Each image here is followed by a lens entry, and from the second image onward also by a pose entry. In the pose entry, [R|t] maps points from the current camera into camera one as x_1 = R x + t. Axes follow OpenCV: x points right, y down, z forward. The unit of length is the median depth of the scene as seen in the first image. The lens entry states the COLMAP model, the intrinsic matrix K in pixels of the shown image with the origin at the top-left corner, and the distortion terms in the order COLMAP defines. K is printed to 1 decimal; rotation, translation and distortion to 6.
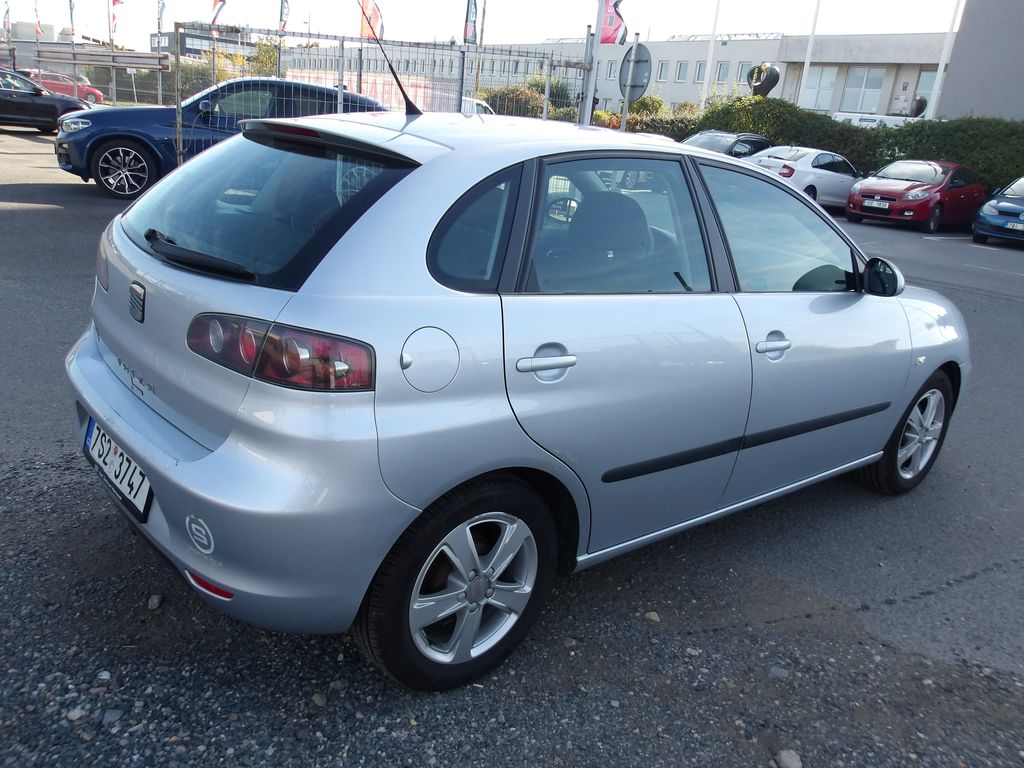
lens RADIAL K [[868.0, 0, 507.9], [0, 868.0, 375.7], [0, 0, 1]] dist [-0.011415, 0.004830]
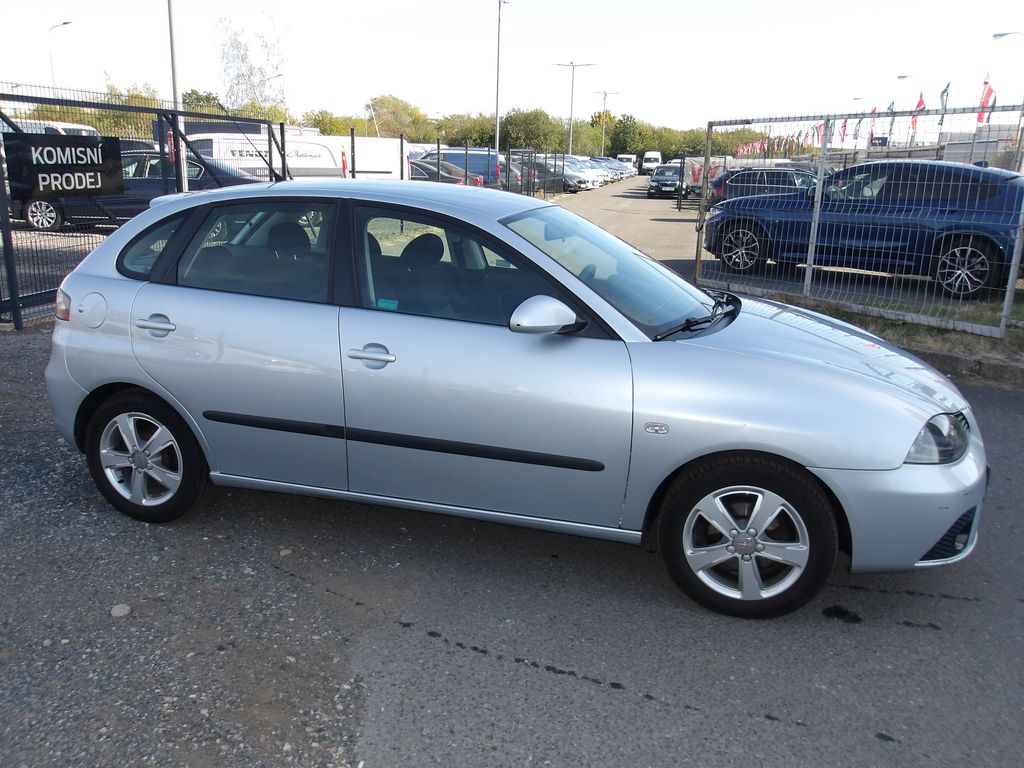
lens RADIAL K [[853.0, 0, 512.0], [0, 853.0, 384.0], [0, 0, 1]] dist [-0.009196, -0.000664]
pose [[0.542356, 0.129618, -0.830090, 1.629965], [-0.207328, 0.978119, 0.017271, -0.068829], [0.814165, 0.162734, 0.557362, 0.626472]]
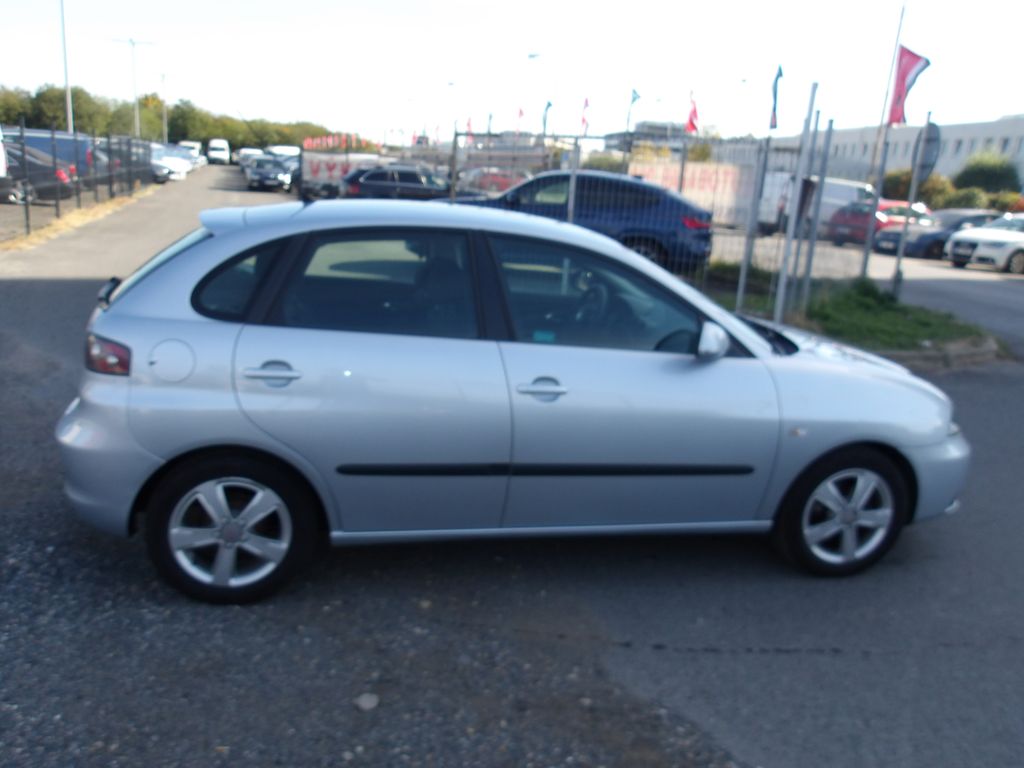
lens RADIAL K [[868.0, 0, 507.9], [0, 868.0, 375.7], [0, 0, 1]] dist [-0.011415, 0.004830]
pose [[0.877193, 0.068033, -0.475293, 0.977207], [-0.112507, 0.991475, -0.065723, 0.033731], [0.466770, 0.111126, 0.877369, -0.049685]]
